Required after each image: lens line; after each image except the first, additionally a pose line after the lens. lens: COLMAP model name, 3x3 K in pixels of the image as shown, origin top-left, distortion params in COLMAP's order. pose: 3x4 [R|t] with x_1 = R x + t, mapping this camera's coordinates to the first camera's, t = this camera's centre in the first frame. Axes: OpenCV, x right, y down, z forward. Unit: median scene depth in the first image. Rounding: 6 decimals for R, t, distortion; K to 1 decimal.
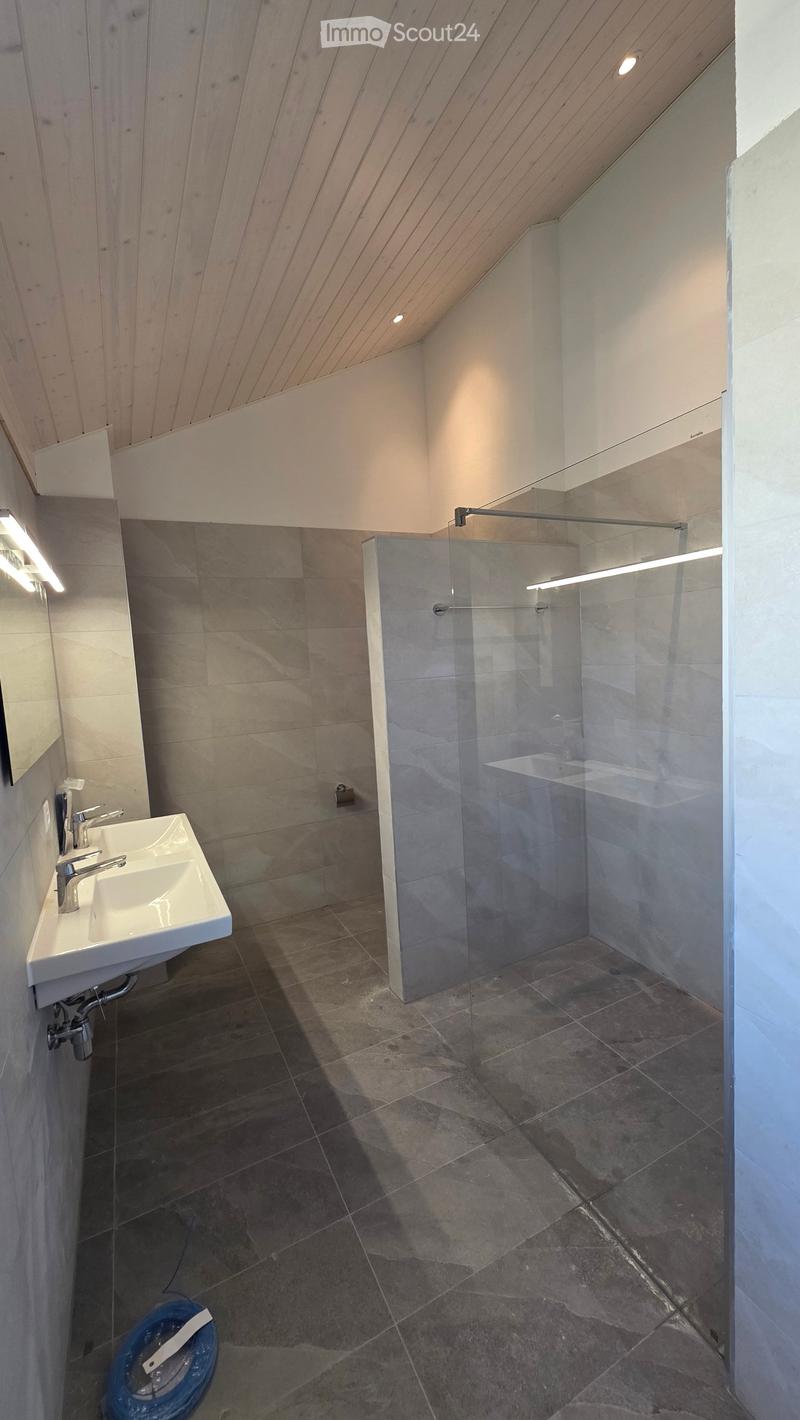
lens RADIAL K [[565.4, 0, 404.7], [0, 565.4, 707.2], [0, 0, 1]] dist [0.003516, -0.000170]
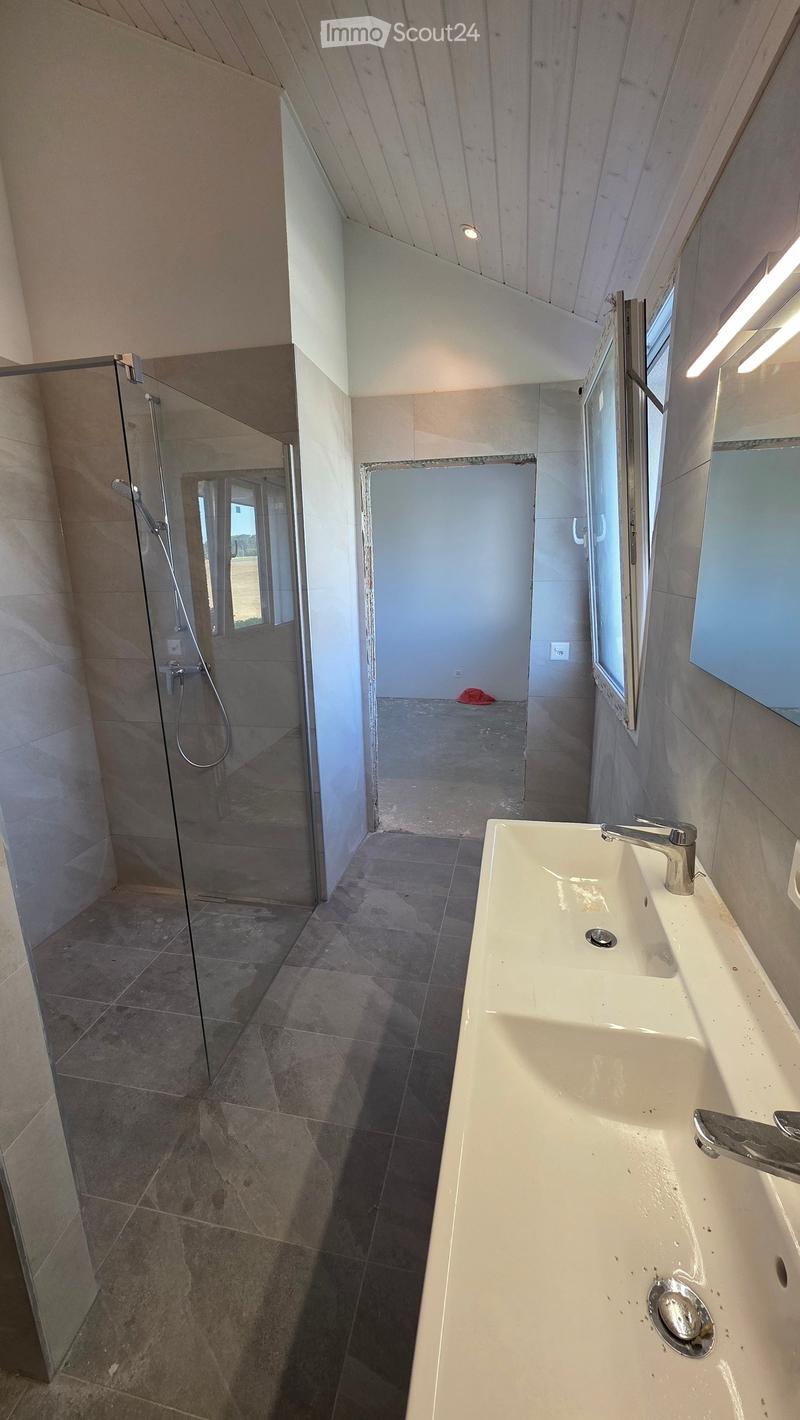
lens RADIAL K [[565.4, 0, 402.3], [0, 565.4, 711.4], [0, 0, 1]] dist [0.003516, -0.000170]
pose [[-0.783229, -0.080143, 0.616546, -0.630143], [0.120893, 0.953099, 0.277467, -0.076577], [-0.609867, 0.291857, -0.736806, 1.423642]]
